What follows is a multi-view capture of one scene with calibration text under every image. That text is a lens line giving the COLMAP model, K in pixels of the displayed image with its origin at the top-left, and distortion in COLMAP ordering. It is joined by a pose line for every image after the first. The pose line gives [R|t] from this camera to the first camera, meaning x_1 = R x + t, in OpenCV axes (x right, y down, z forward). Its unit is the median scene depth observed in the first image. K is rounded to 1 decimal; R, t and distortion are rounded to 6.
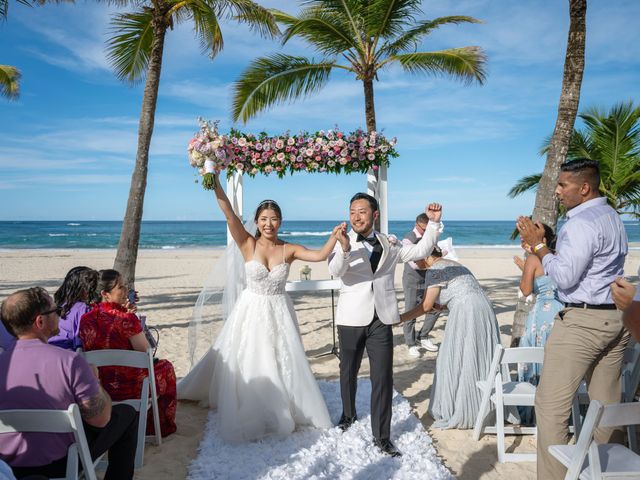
lens RADIAL K [[481.6, 0, 322.6], [0, 481.6, 243.2], [0, 0, 1]] dist [-0.004669, -0.009231]
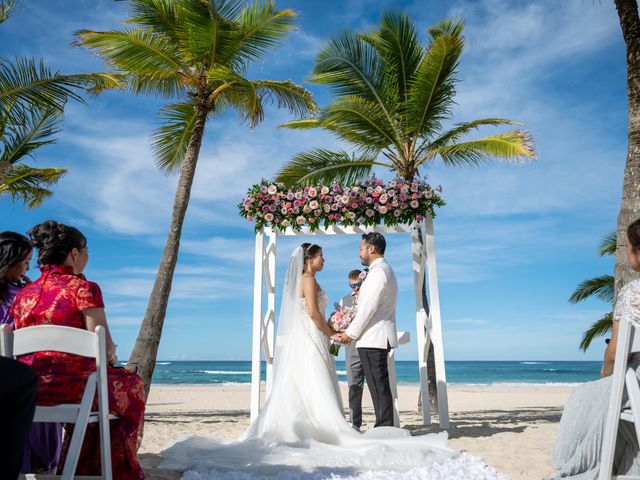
lens RADIAL K [[473.3, 0, 326.2], [0, 473.3, 250.9], [0, 0, 1]] dist [0.005333, -0.005342]
pose [[0.995737, -0.023022, -0.089321, 0.014656], [-0.002379, 0.961620, -0.274376, 0.146569], [0.092210, 0.273418, 0.957465, 0.163089]]
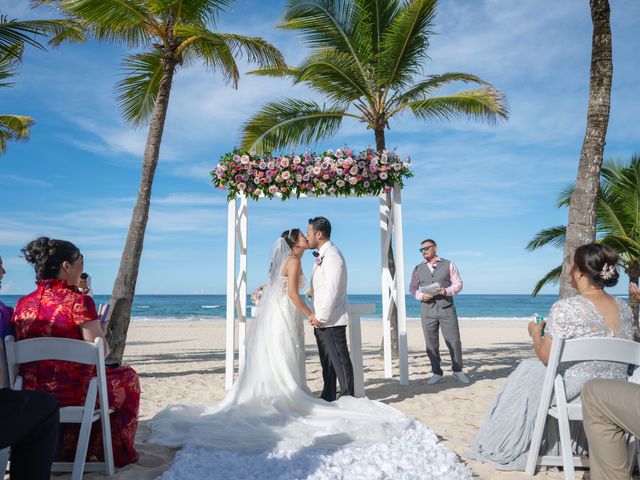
lens RADIAL K [[473.3, 0, 323.1], [0, 473.3, 248.0], [0, 0, 1]] dist [0.005333, -0.005342]
pose [[0.999555, -0.004723, -0.029469, 0.011285], [0.000405, 0.989455, -0.144843, 0.090071], [0.029843, 0.144767, 0.989016, 0.114030]]
